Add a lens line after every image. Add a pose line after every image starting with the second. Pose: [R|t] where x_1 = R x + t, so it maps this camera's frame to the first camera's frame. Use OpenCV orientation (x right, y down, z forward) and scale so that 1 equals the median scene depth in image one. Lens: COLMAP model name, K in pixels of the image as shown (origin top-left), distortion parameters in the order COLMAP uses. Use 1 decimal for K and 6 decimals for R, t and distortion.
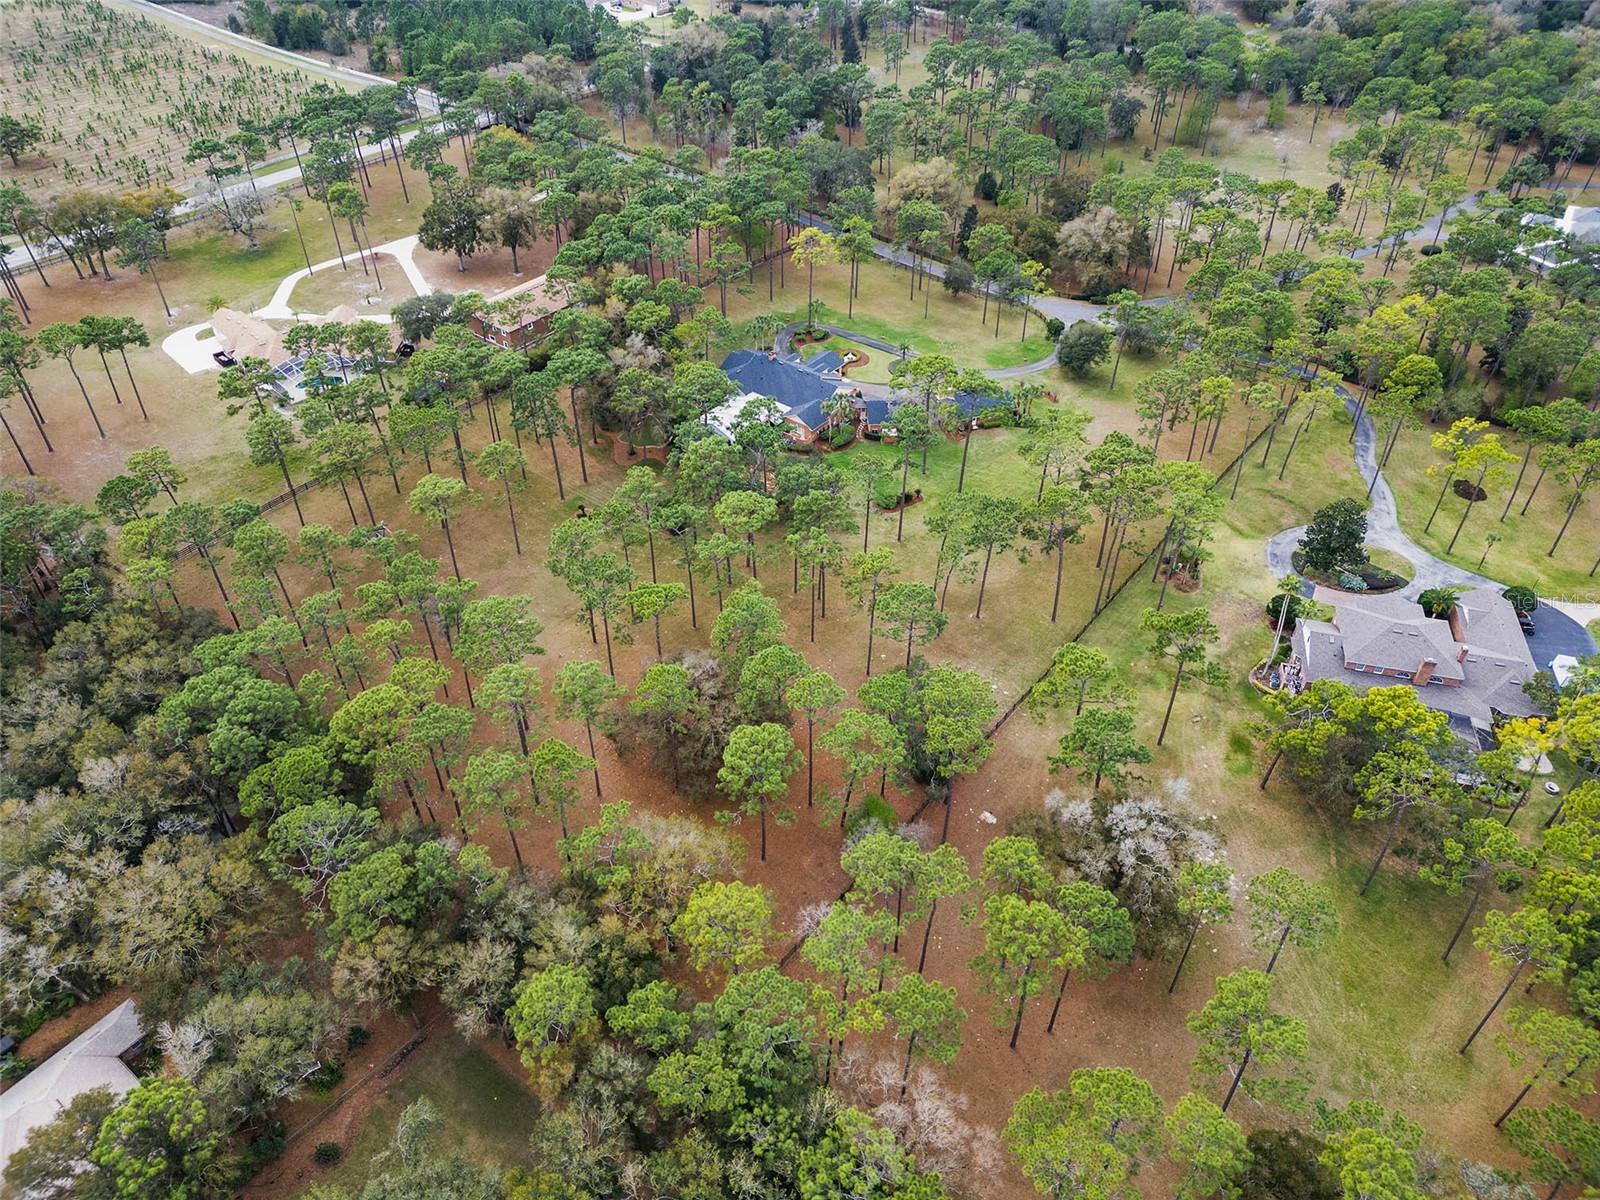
lens RADIAL K [[1113.2, 0, 800.0], [0, 1113.2, 600.0], [0, 0, 1]] dist [0.064974, -0.051084]
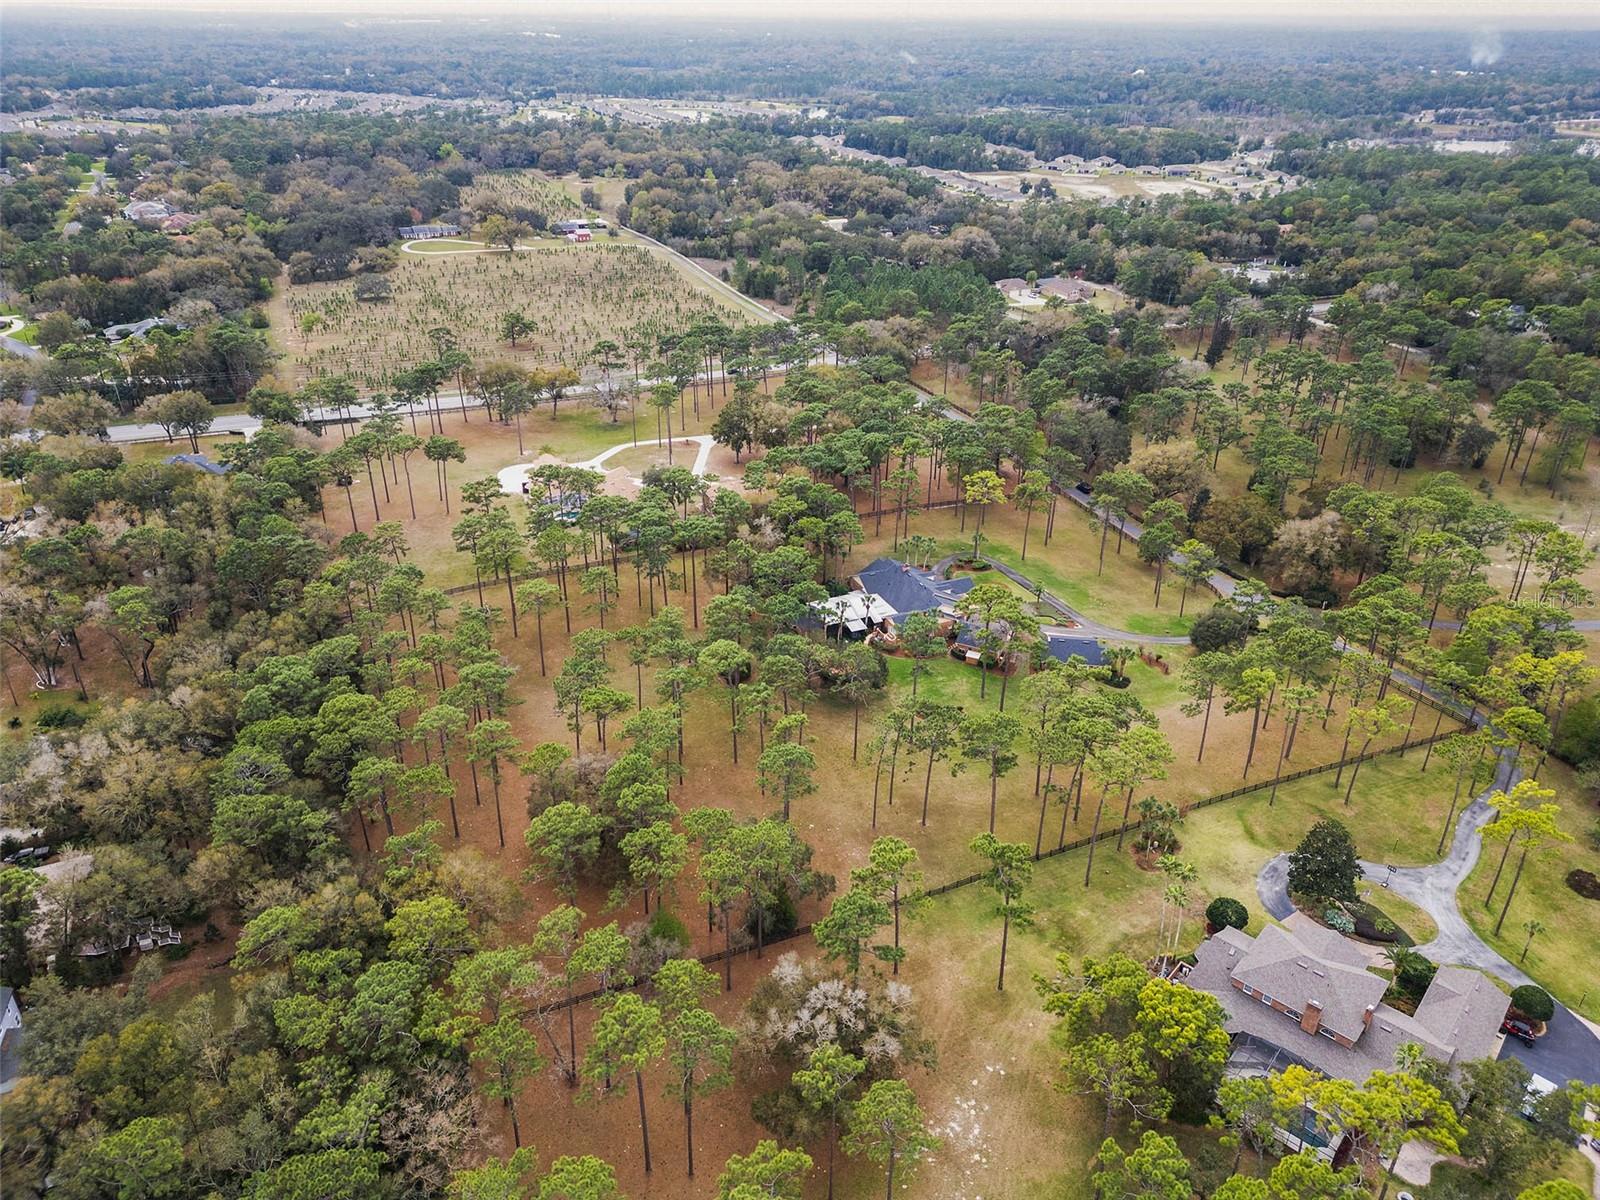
lens RADIAL K [[1113.2, 0, 800.0], [0, 1113.2, 600.0], [0, 0, 1]] dist [0.064974, -0.051084]
pose [[0.880967, 0.218256, -0.419836, 0.323346], [-0.305782, 0.939707, -0.153125, 0.009859], [0.361102, 0.263277, 0.894590, -0.008259]]
